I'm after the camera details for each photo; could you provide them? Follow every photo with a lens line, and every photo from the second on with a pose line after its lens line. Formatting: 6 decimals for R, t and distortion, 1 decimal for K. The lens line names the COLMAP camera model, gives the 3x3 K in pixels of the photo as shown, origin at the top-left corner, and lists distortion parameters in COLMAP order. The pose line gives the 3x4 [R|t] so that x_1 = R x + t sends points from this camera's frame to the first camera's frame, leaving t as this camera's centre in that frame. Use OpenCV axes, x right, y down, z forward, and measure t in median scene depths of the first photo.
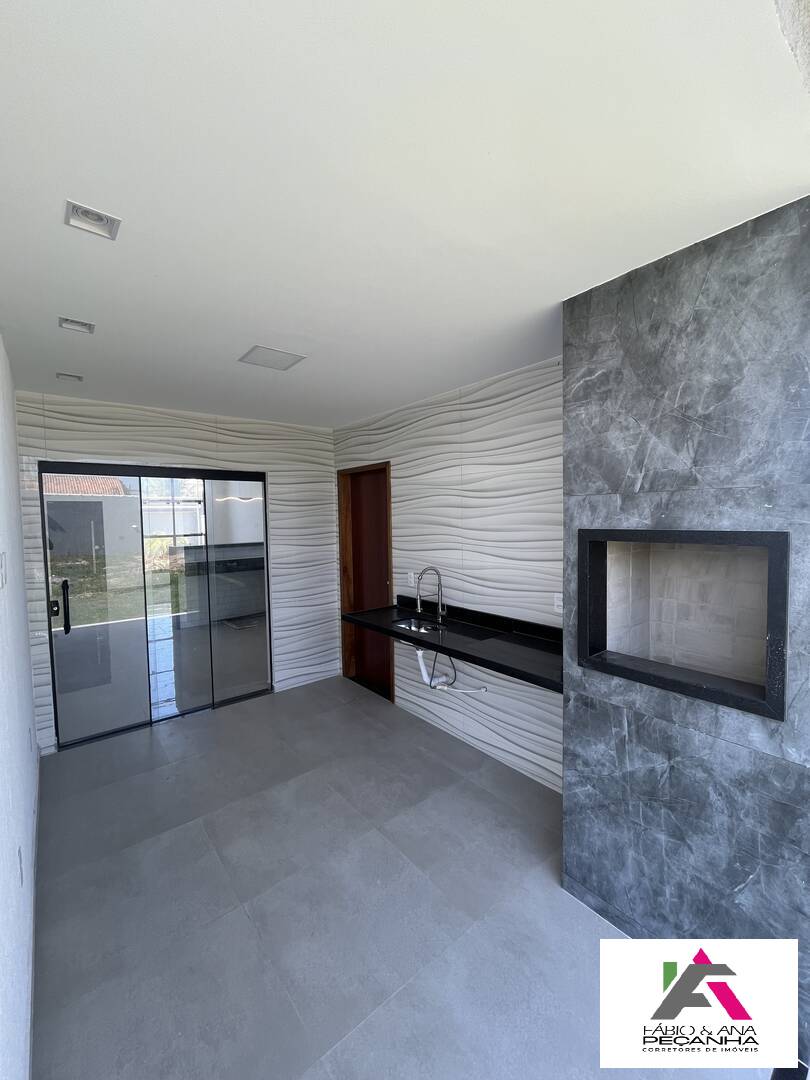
lens RADIAL K [[438.8, 0, 404.2], [0, 438.8, 538.3], [0, 0, 1]] dist [-0.003202, 0.000286]
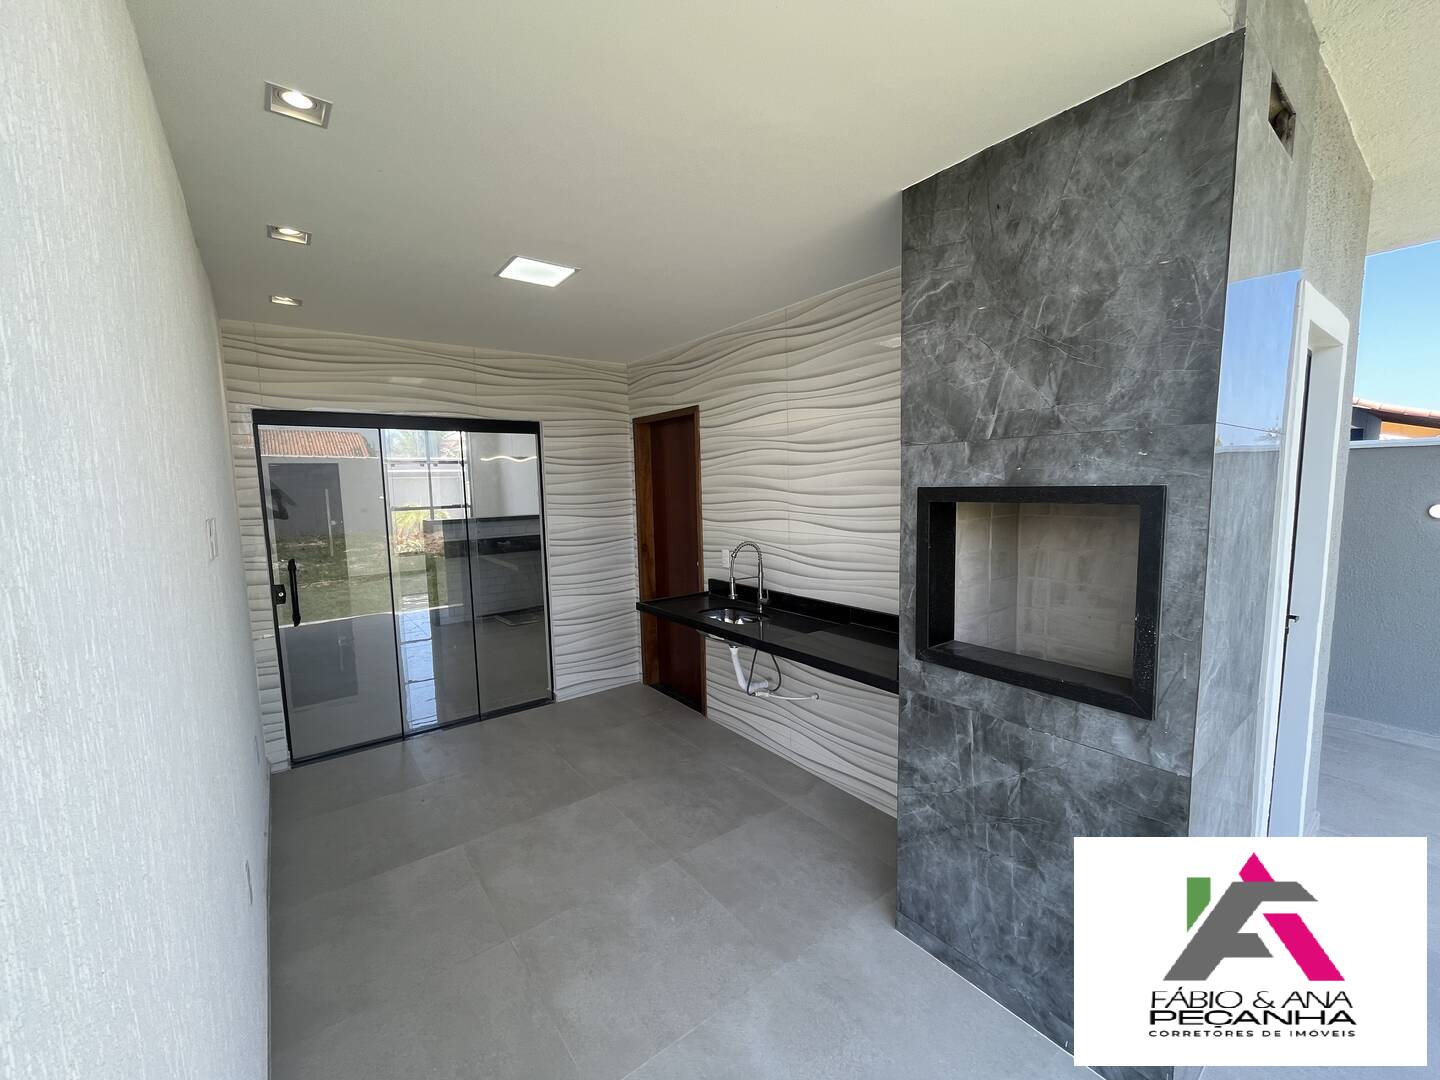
lens RADIAL K [[585.0, 0, 716.6], [0, 585.0, 542.3], [0, 0, 1]] dist [-0.003202, 0.000286]
pose [[0.999393, -0.002172, -0.034770, 0.070612], [0.003985, 0.998632, 0.052143, 0.020848], [0.034609, -0.052250, 0.998034, -0.066608]]
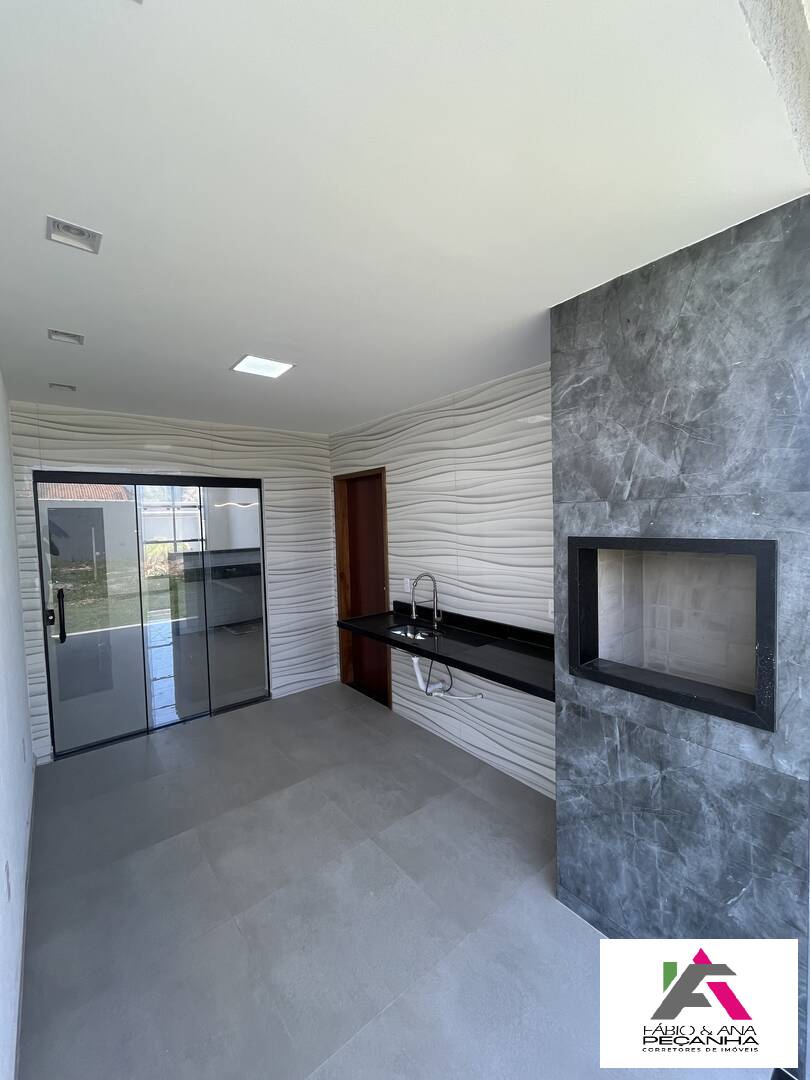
lens RADIAL K [[438.8, 0, 404.2], [0, 438.8, 538.3], [0, 0, 1]] dist [-0.003202, 0.000286]
pose [[0.999948, -0.008661, -0.005307, 0.030654], [0.008630, 0.999946, -0.005865, -0.014385], [0.005358, 0.005819, 0.999969, 0.004614]]
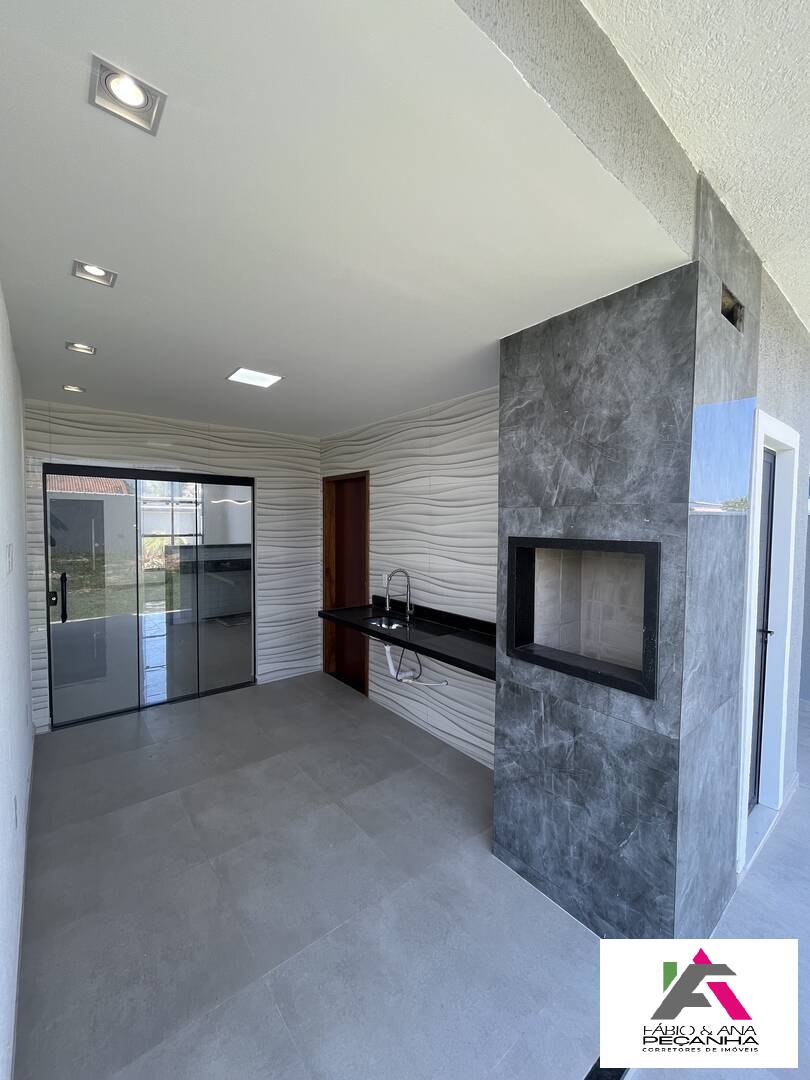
lens RADIAL K [[438.8, 0, 404.2], [0, 438.8, 538.3], [0, 0, 1]] dist [-0.003202, 0.000286]
pose [[0.999695, 0.024575, -0.002472, 0.124302], [-0.024605, 0.999610, -0.013180, 0.005470], [0.002147, 0.013236, 0.999910, -0.150646]]
